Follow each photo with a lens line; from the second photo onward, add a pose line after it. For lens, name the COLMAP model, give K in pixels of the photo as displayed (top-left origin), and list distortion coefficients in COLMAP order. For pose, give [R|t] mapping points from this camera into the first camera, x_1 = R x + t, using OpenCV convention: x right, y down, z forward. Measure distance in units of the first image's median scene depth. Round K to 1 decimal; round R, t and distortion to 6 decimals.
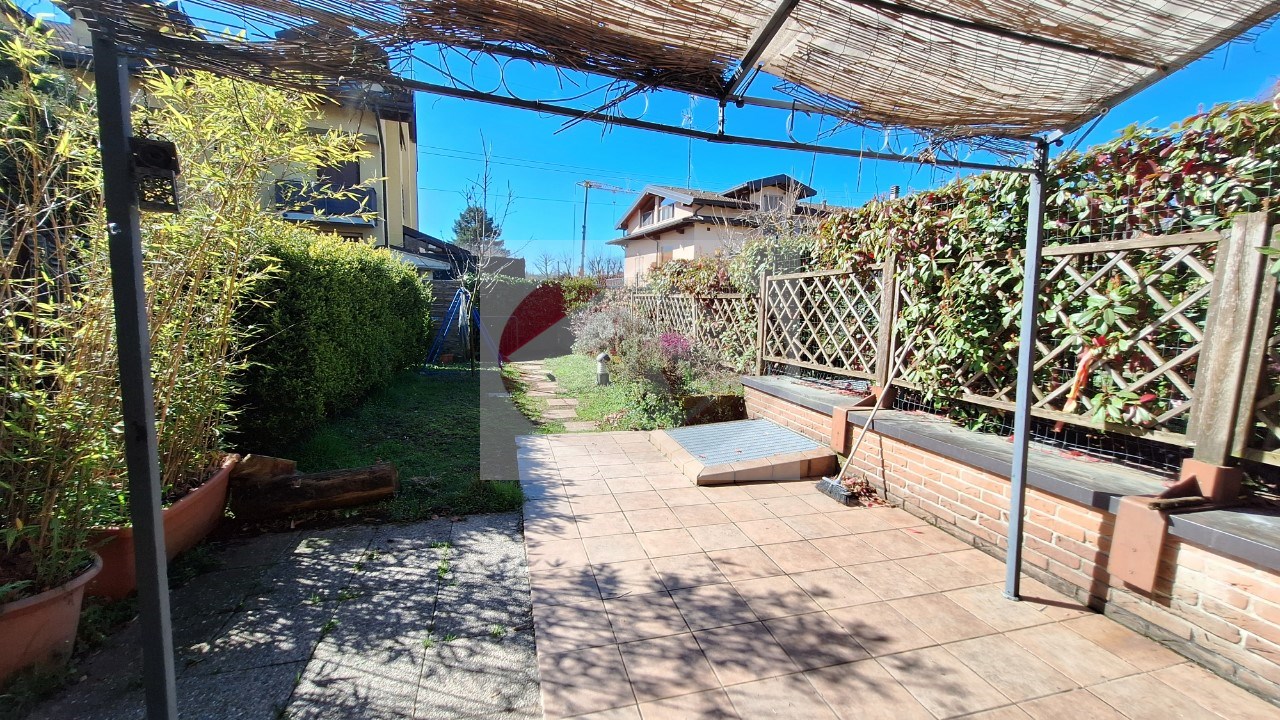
lens RADIAL K [[508.9, 0, 635.7], [0, 508.9, 363.6], [0, 0, 1]] dist [-0.001397, -0.000061]
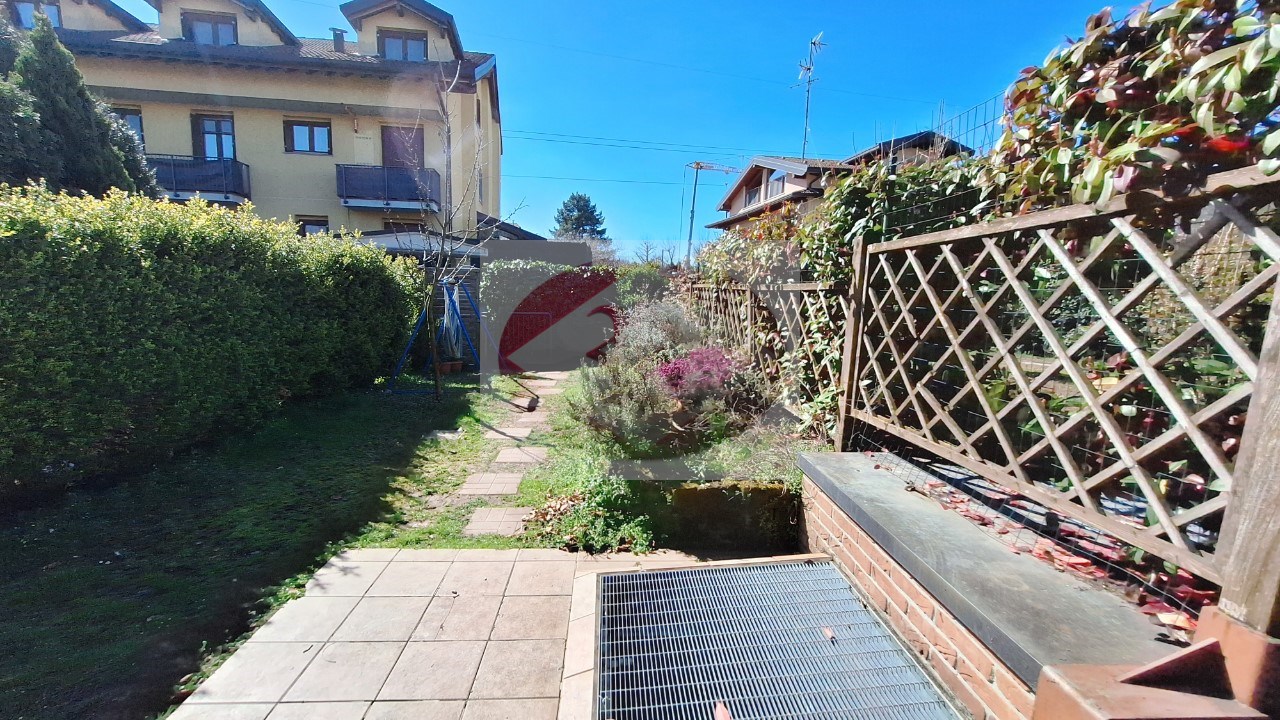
lens RADIAL K [[511.5, 0, 633.5], [0, 511.5, 387.6], [0, 0, 1]] dist [-0.000691, -0.000134]
pose [[0.974669, 0.039353, -0.220162, 0.153700], [-0.025549, 0.997545, 0.065201, -0.062623], [0.222187, -0.057925, 0.973282, 0.472737]]
